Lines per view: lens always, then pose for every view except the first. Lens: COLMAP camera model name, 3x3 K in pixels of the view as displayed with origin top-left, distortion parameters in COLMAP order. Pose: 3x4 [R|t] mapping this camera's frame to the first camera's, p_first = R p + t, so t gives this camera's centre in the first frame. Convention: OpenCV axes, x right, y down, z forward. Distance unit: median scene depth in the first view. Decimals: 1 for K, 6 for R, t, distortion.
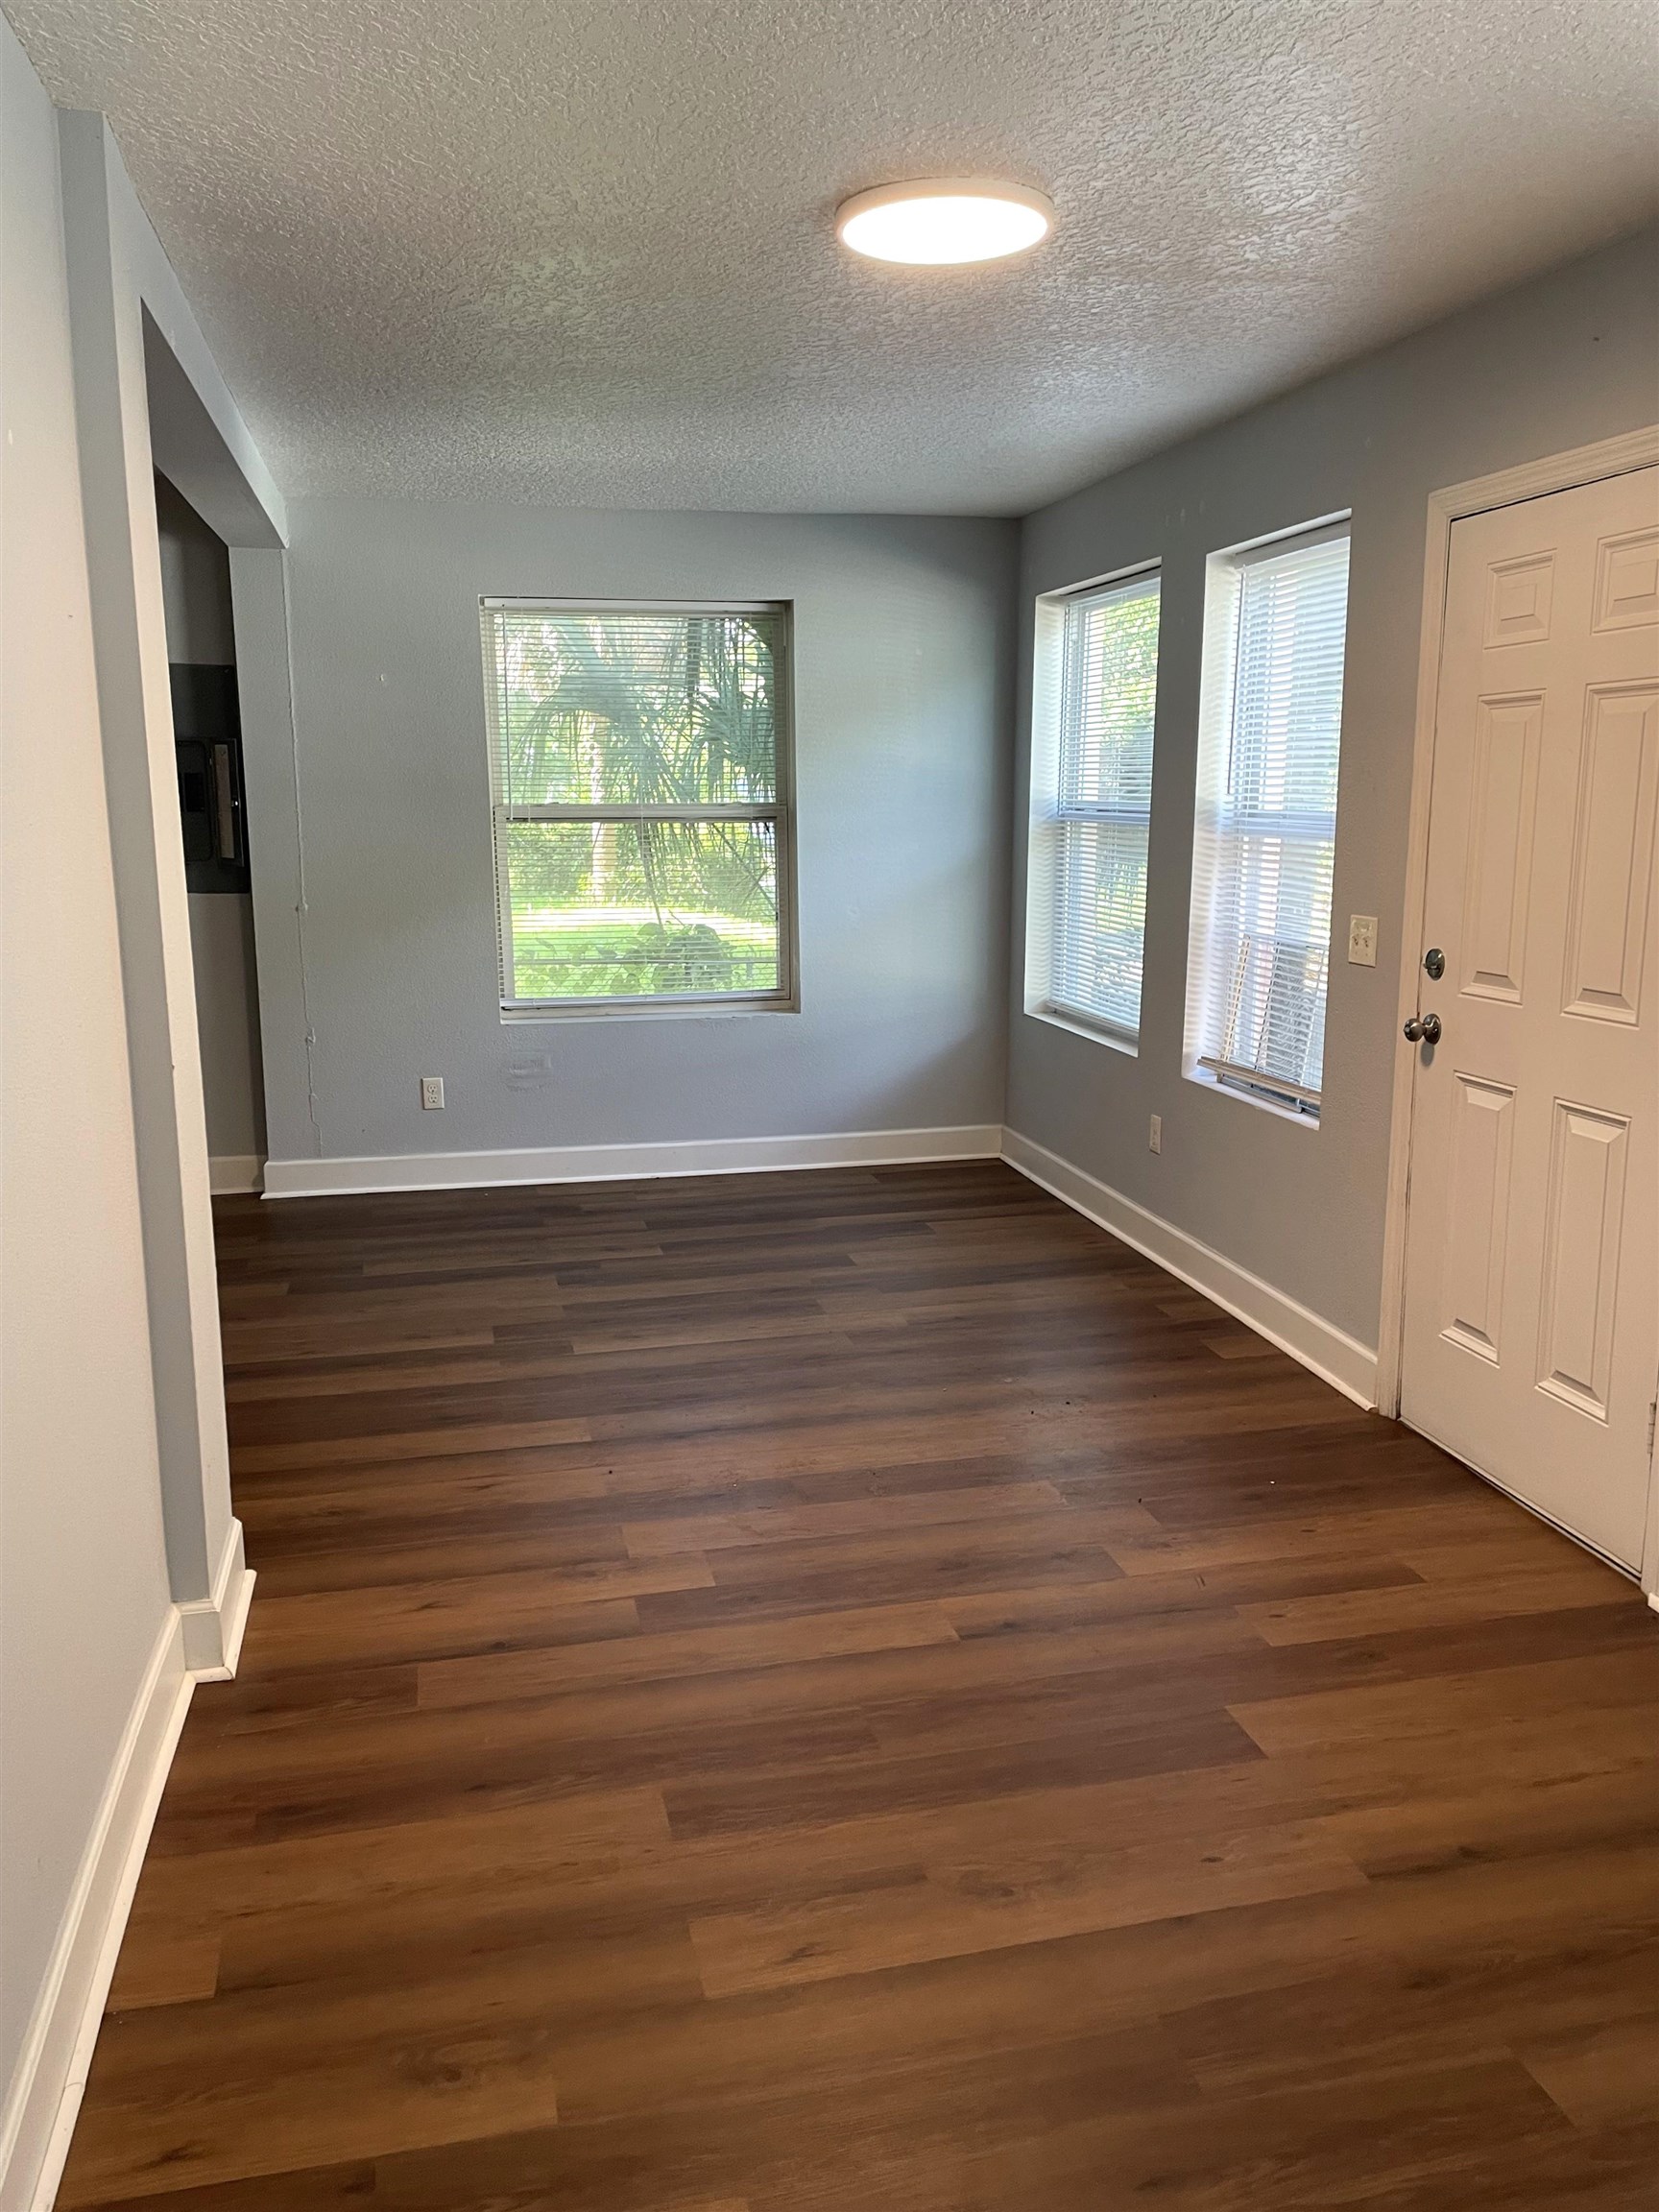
lens RADIAL K [[1670.7, 0, 827.3], [0, 1670.7, 1111.2], [0, 0, 1]] dist [0.076107, -0.104434]
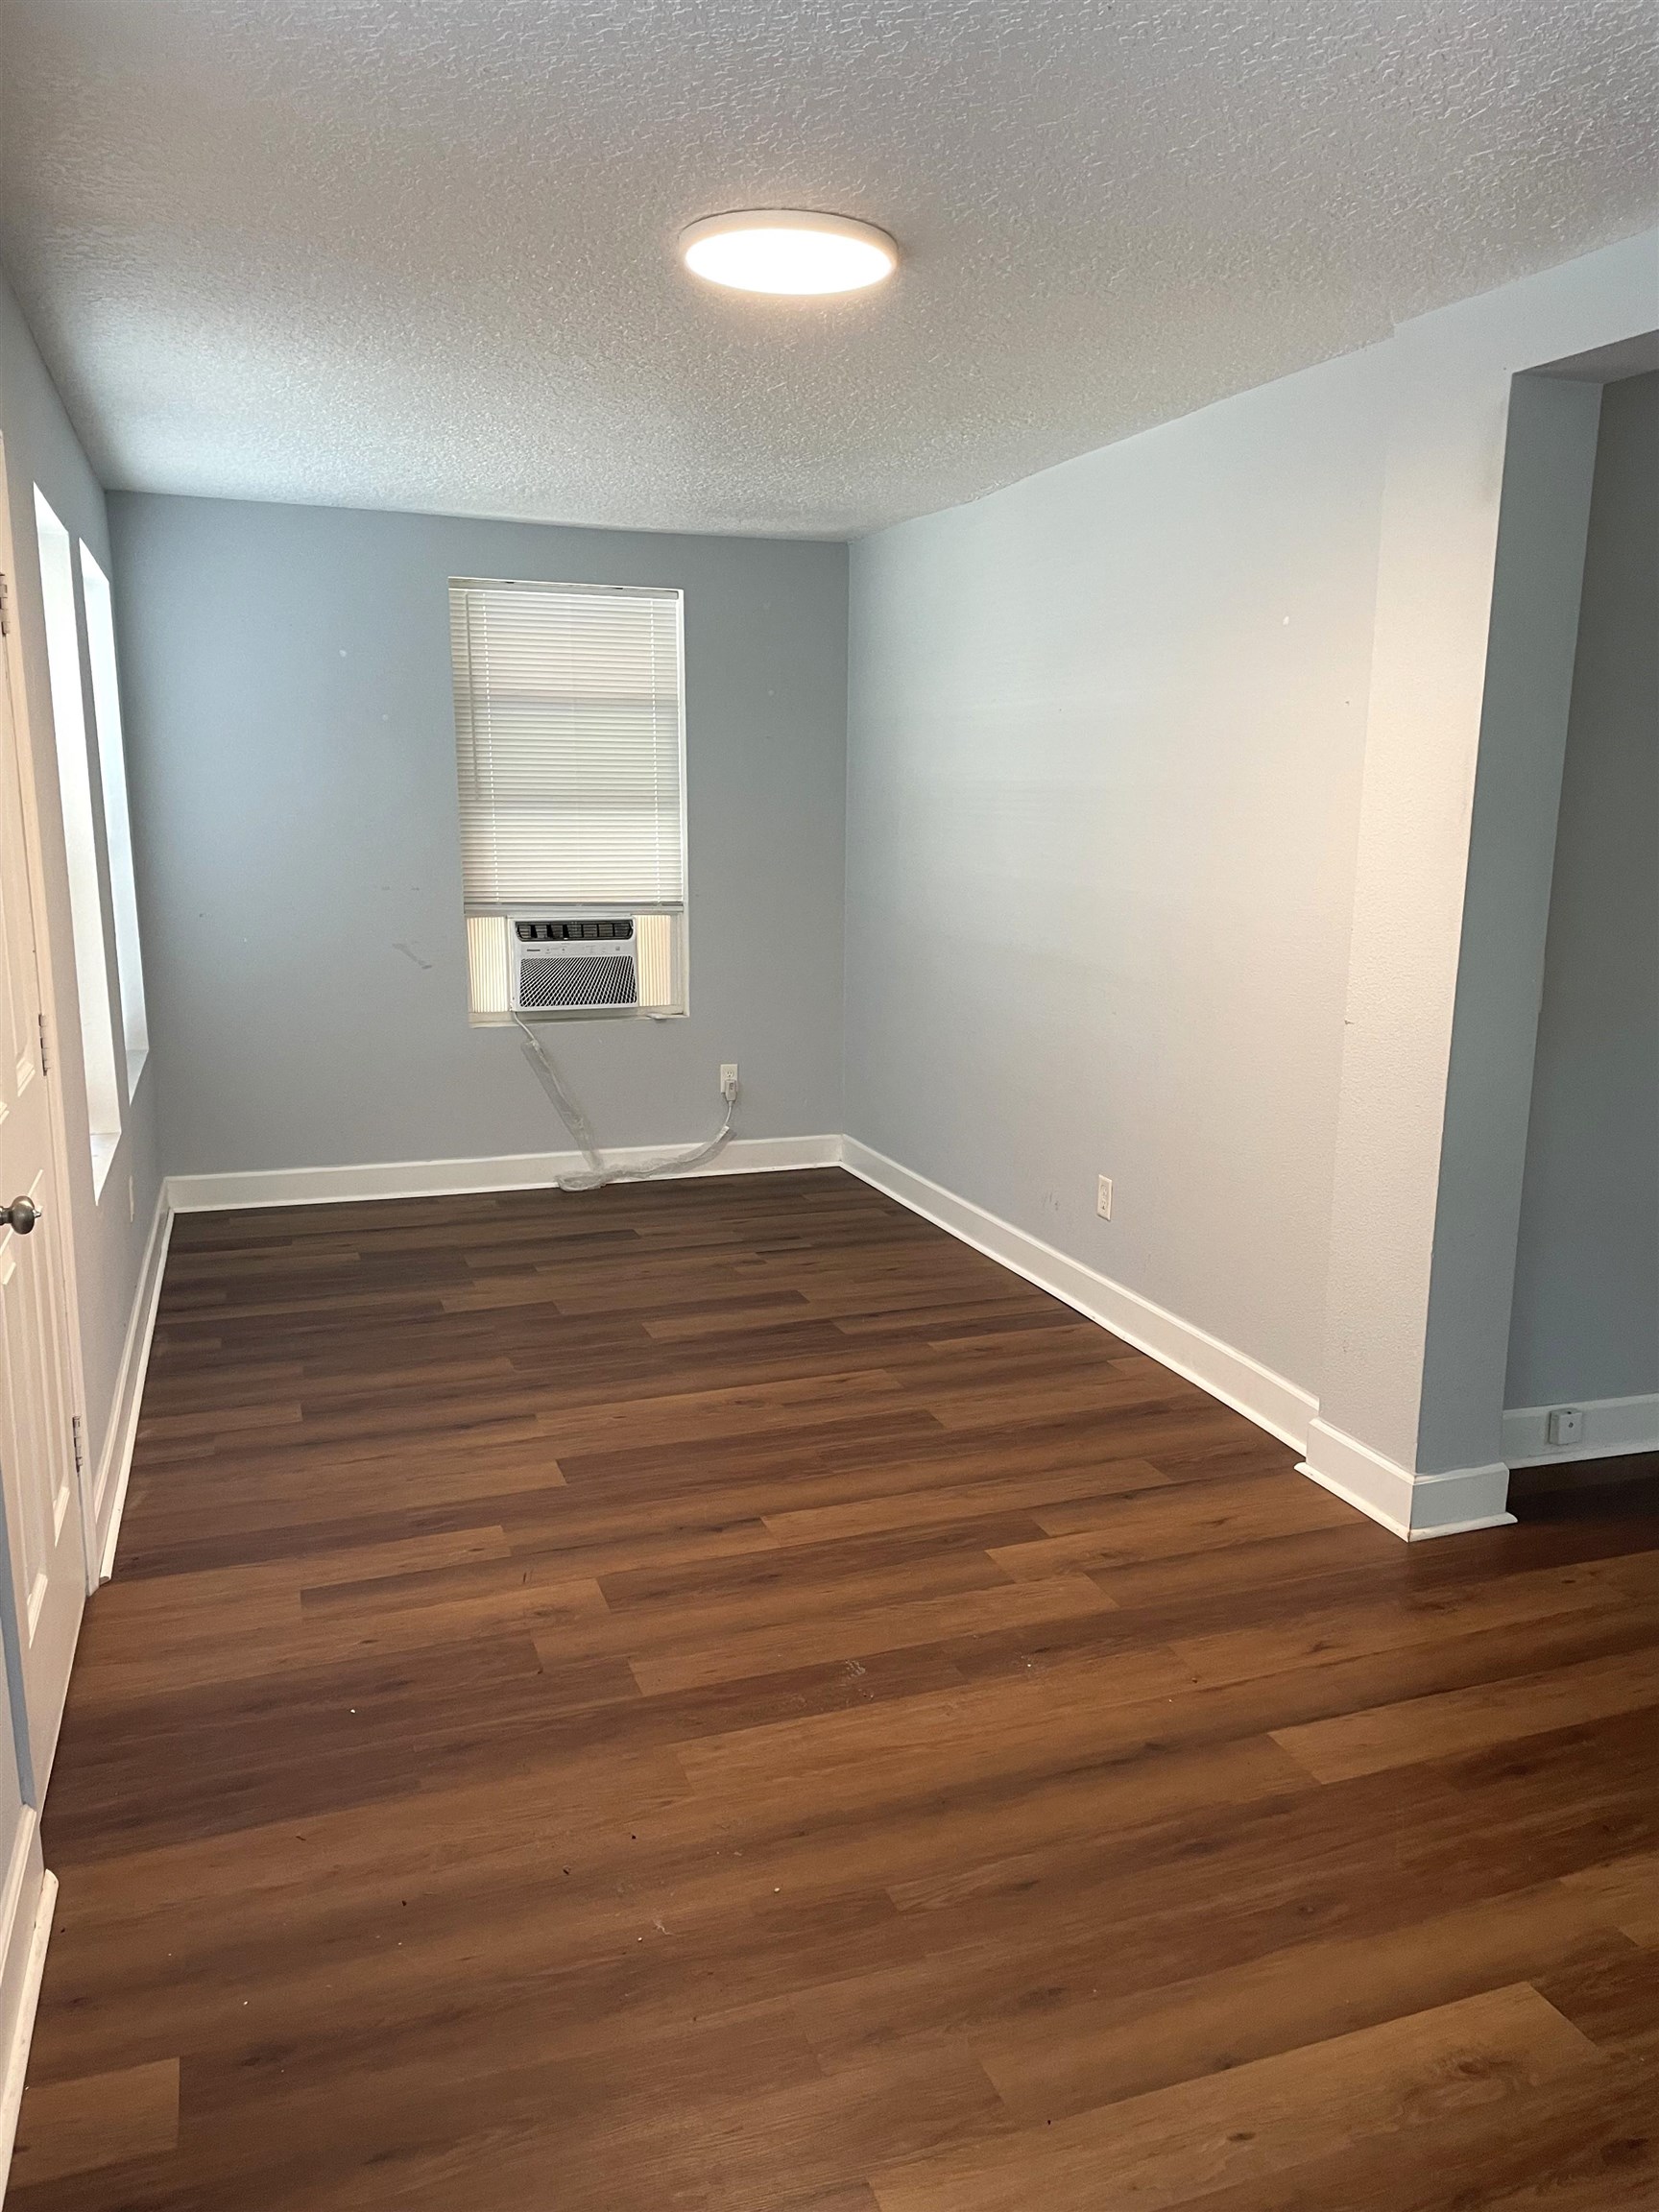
lens RADIAL K [[1670.7, 0, 829.3], [0, 1670.7, 1101.2], [0, 0, 1]] dist [0.076107, -0.104434]
pose [[-0.994281, 0.011673, -0.106158, 0.147681], [-0.028854, 0.927680, 0.372260, -0.395191], [0.102826, 0.373194, -0.922038, 1.923341]]
